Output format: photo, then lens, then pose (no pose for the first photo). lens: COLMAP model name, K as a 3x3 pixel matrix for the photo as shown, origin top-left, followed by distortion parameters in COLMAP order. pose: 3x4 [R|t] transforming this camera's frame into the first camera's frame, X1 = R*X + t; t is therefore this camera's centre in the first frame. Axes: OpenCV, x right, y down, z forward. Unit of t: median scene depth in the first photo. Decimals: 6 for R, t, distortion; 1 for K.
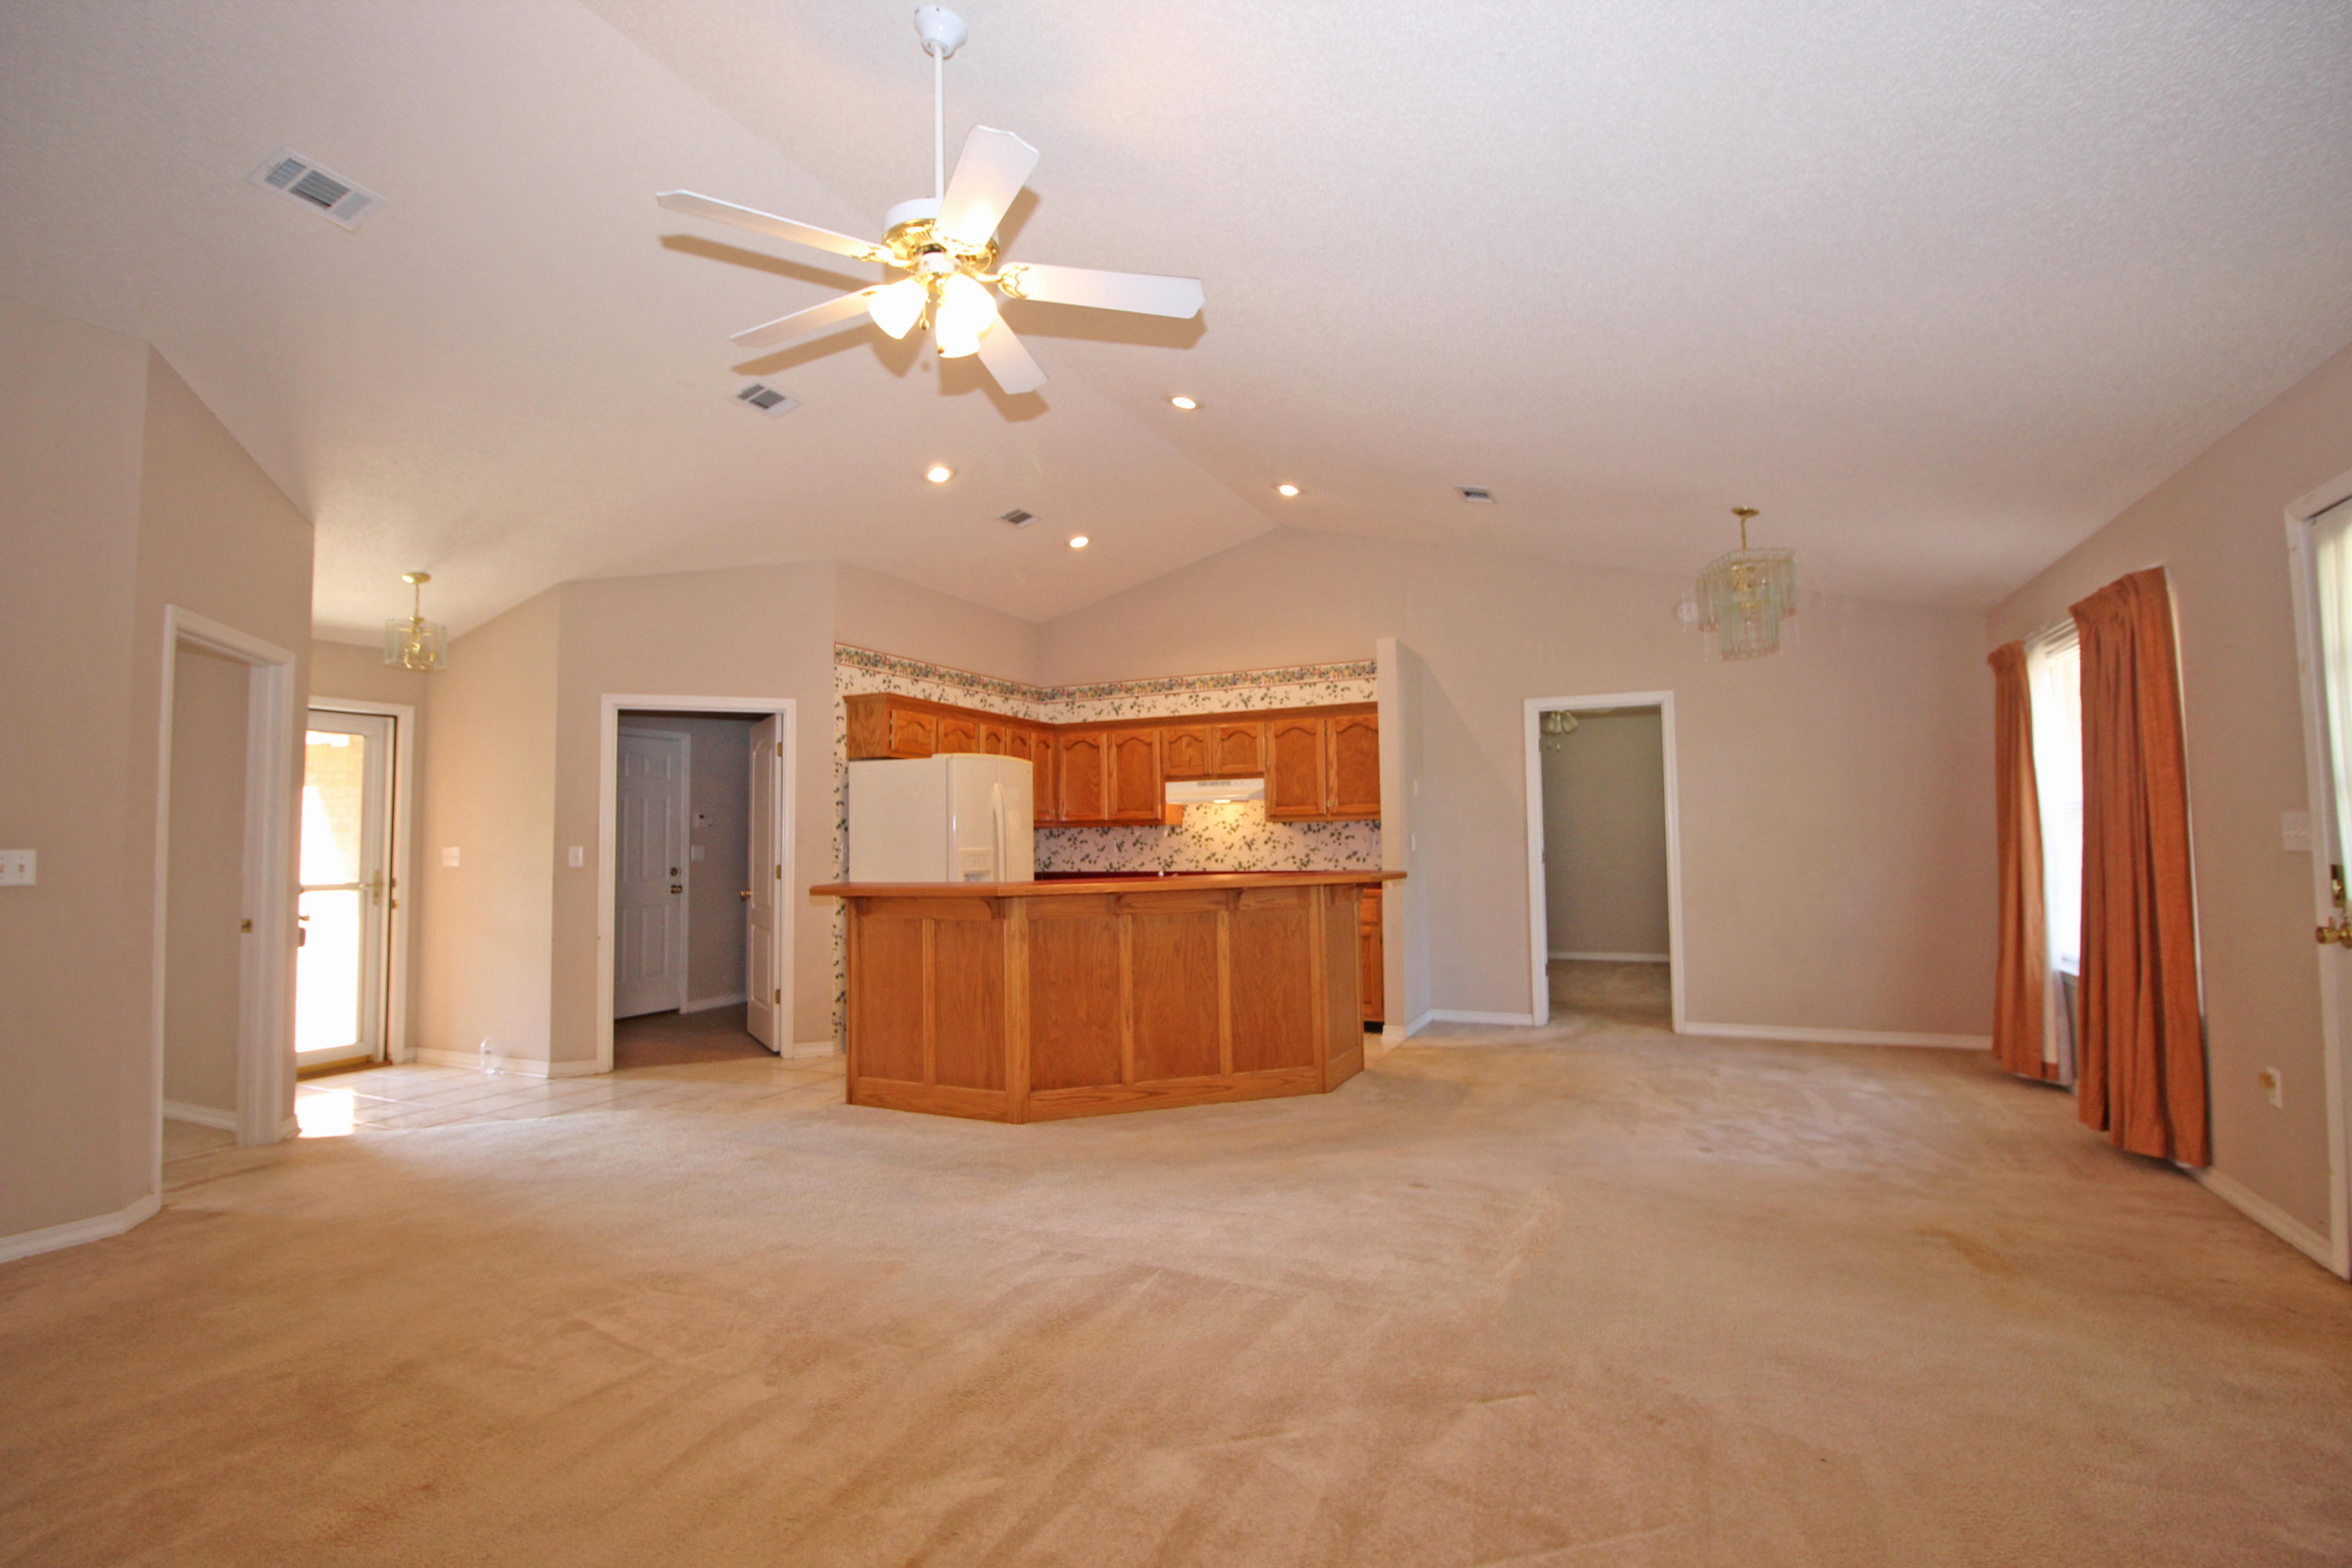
lens RADIAL K [[1090.5, 0, 1169.4], [0, 1090.5, 775.5], [0, 0, 1]] dist [-0.000796, -0.013284]
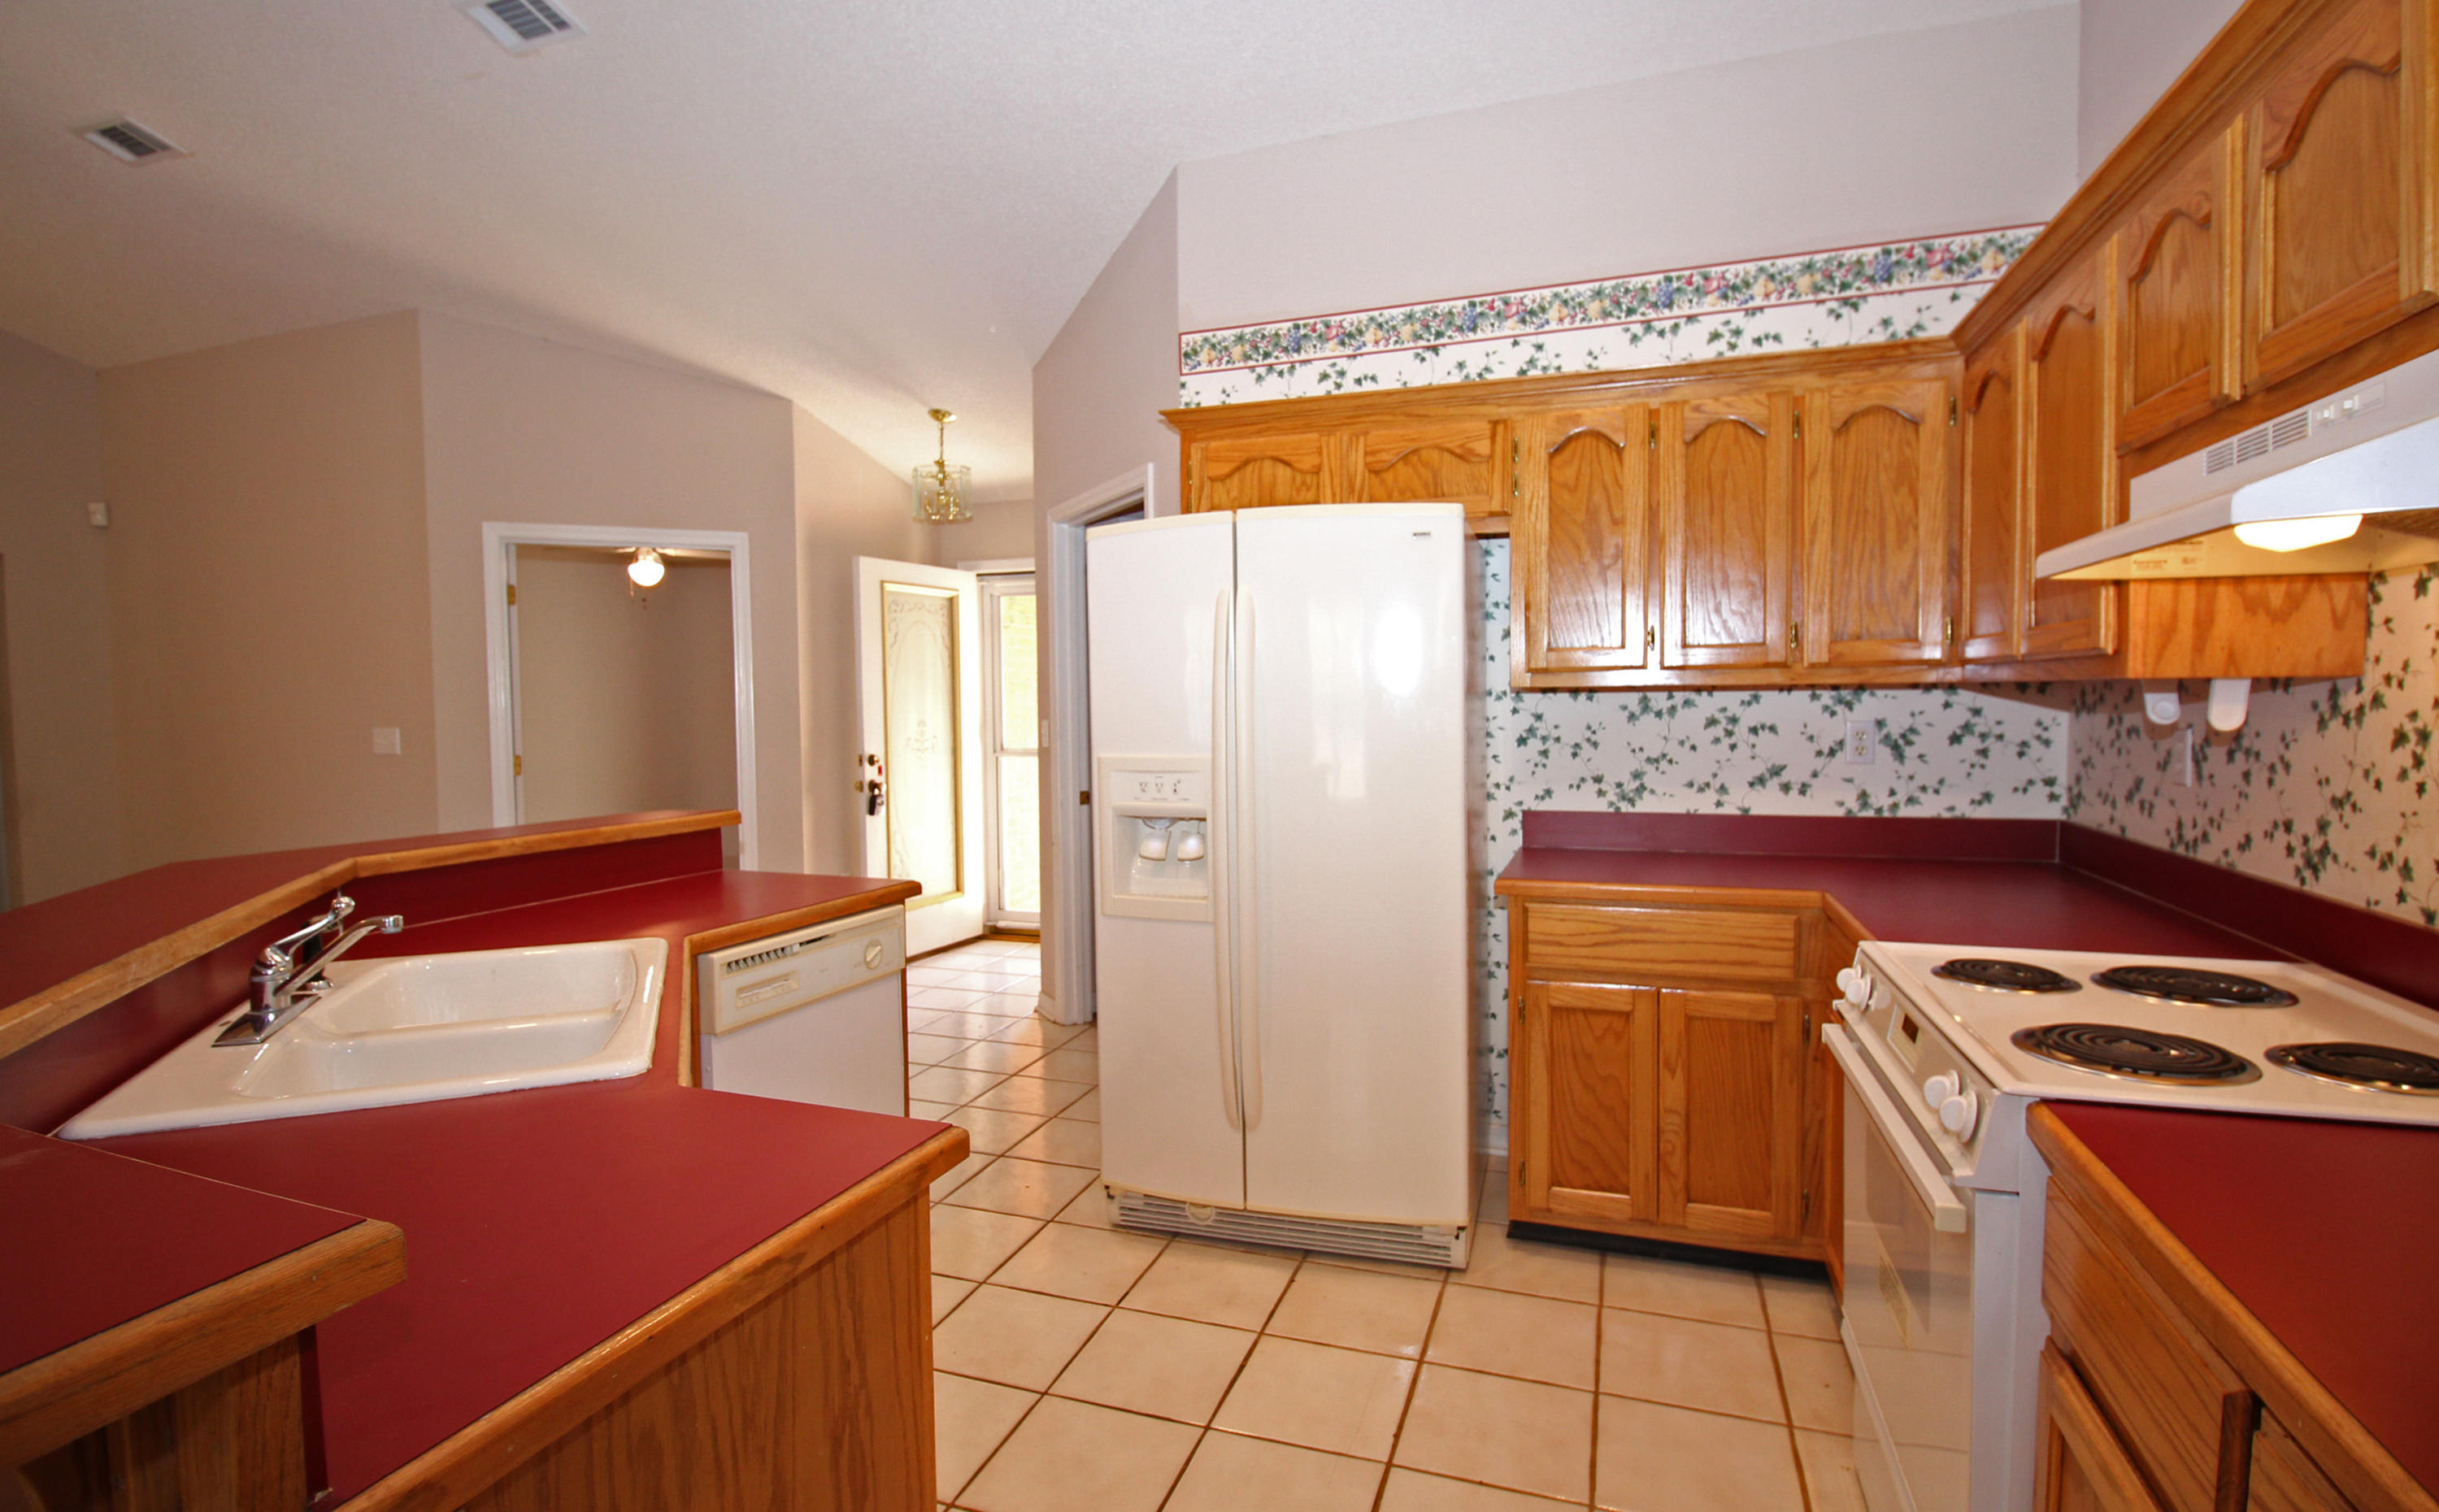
lens RADIAL K [[1173.6, 0, 1194.7], [0, 1173.6, 747.9], [0, 0, 1]] dist [-0.010456, -0.000433]
pose [[0.088001, 0.057402, -0.994465, 0.218000], [0.073255, 0.995262, 0.063930, 0.031640], [0.993423, -0.078475, 0.083380, 0.825375]]
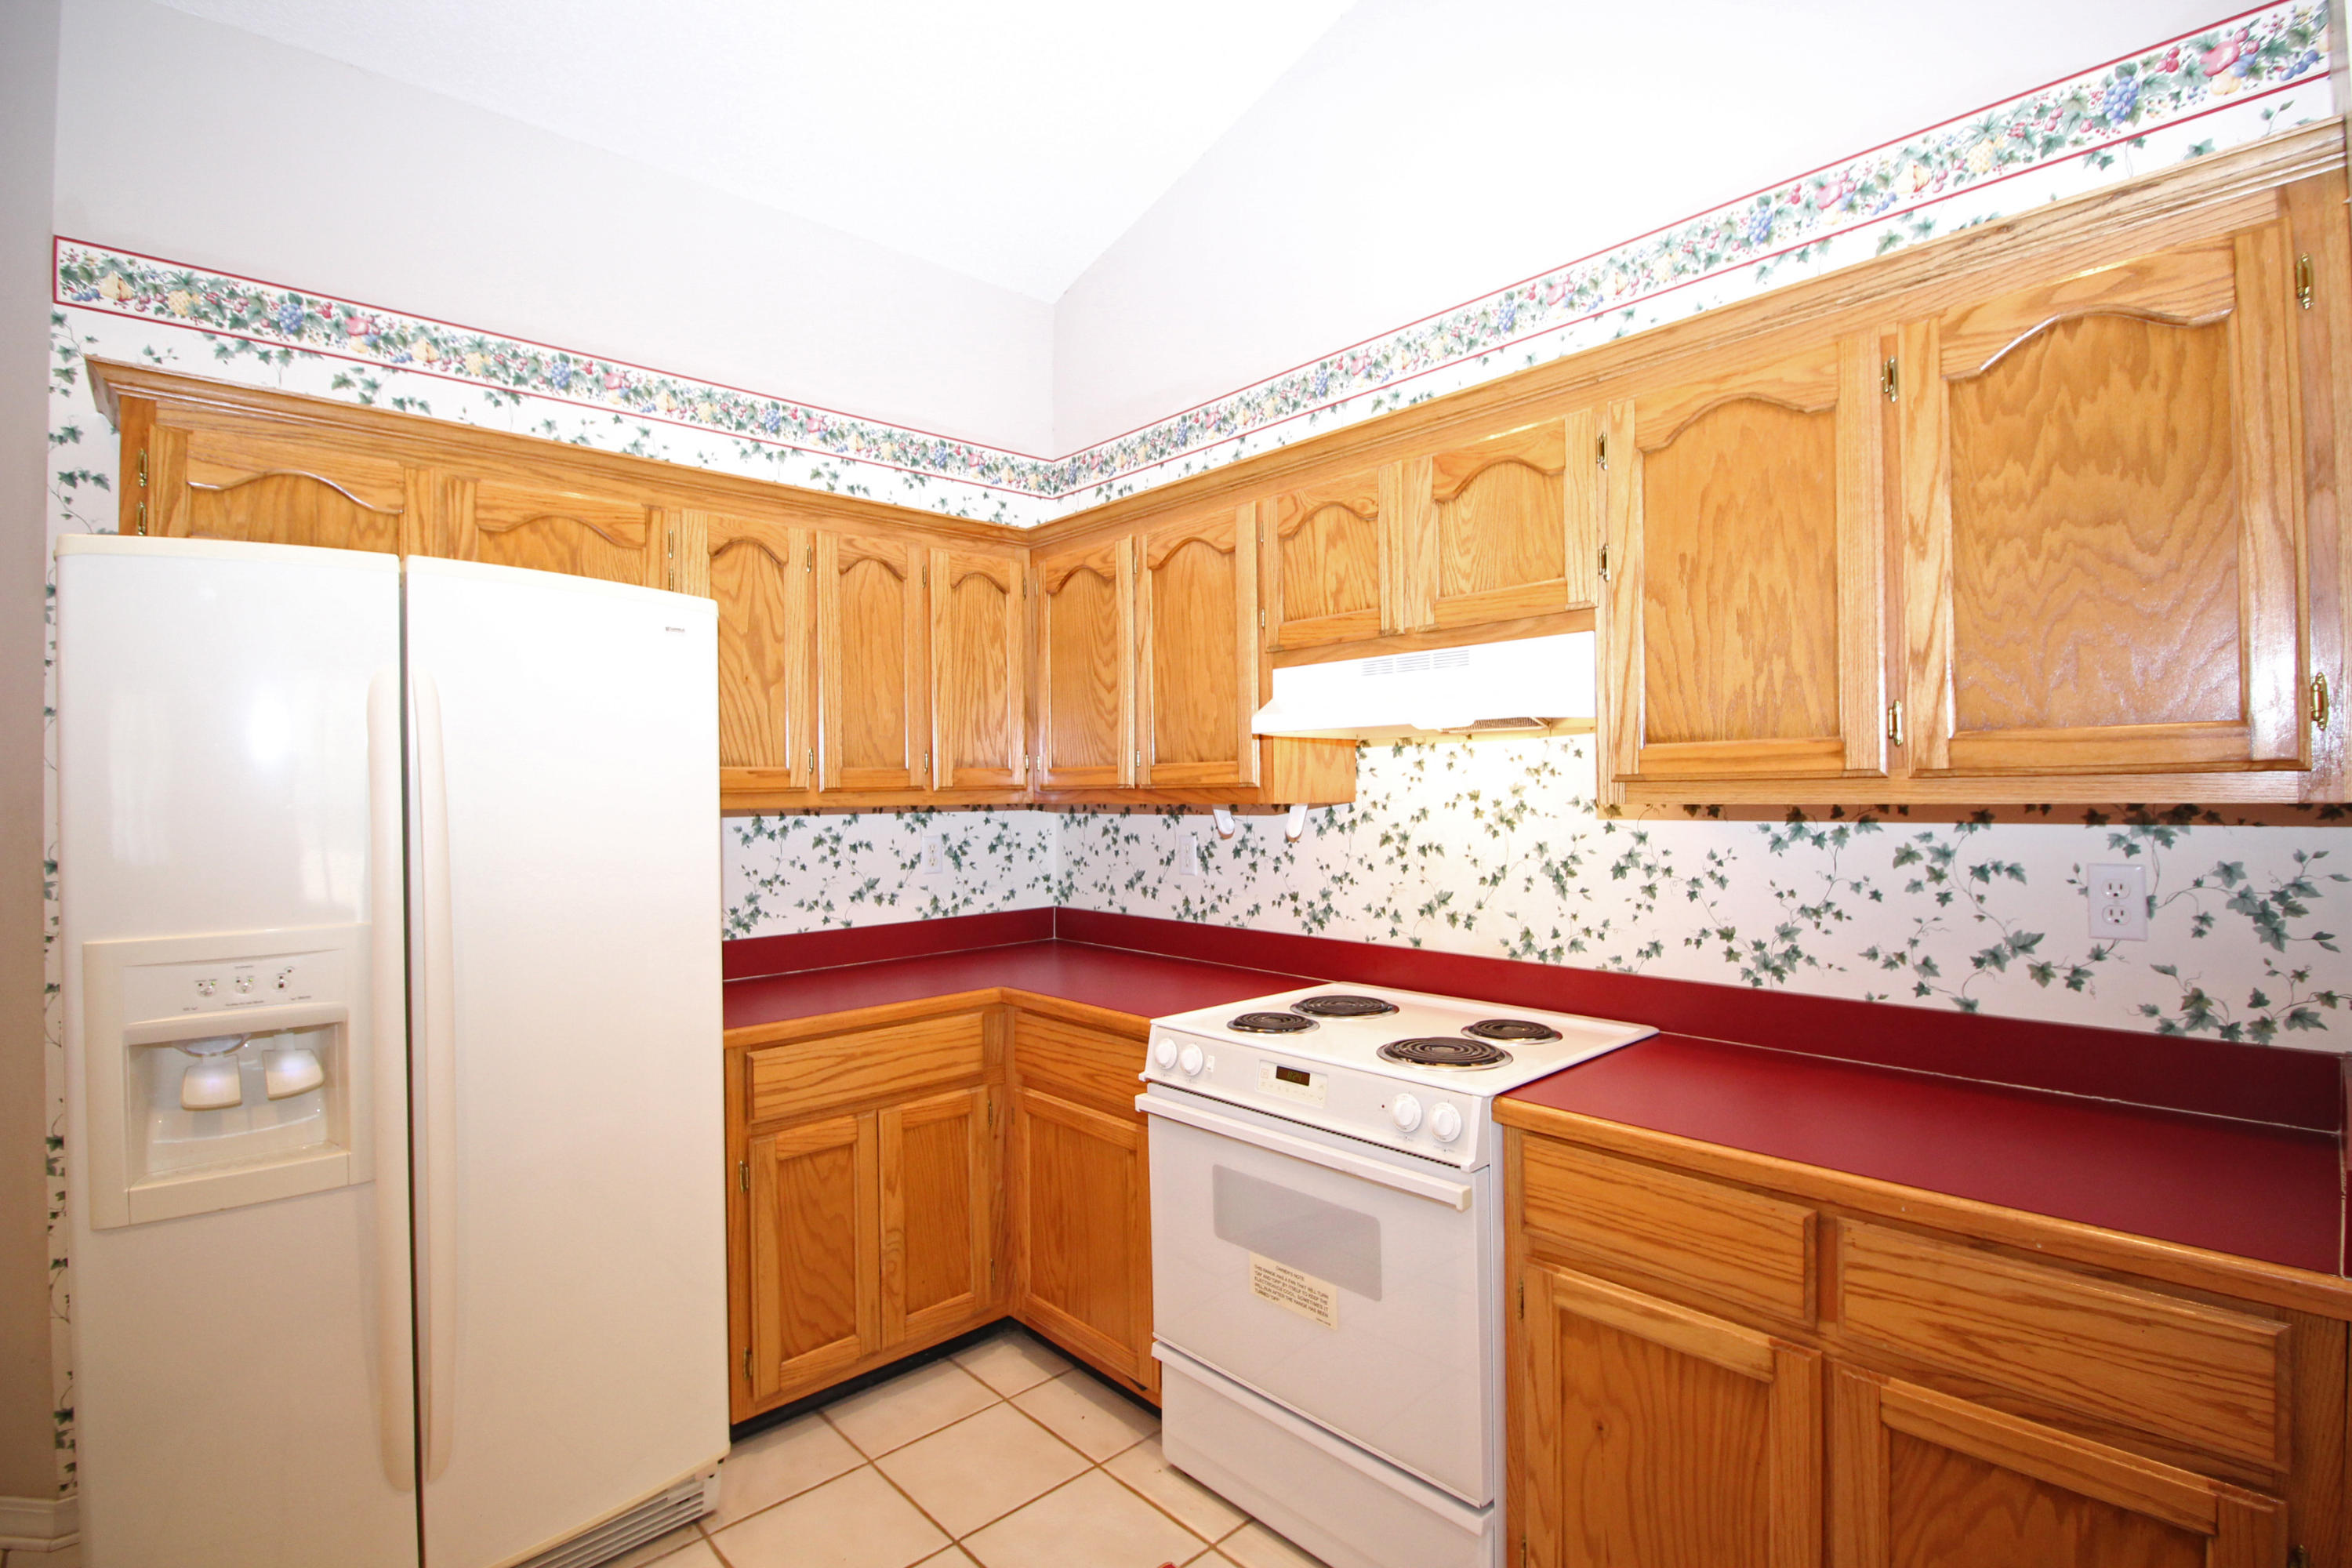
lens RADIAL K [[1089.8, 0, 1173.3], [0, 1089.8, 779.8], [0, 0, 1]] dist [-0.001086, -0.013517]
pose [[0.926155, -0.000415, -0.377143, 0.091049], [0.022649, 0.998256, 0.054519, 0.021175], [0.376463, -0.059035, 0.924549, 0.724332]]
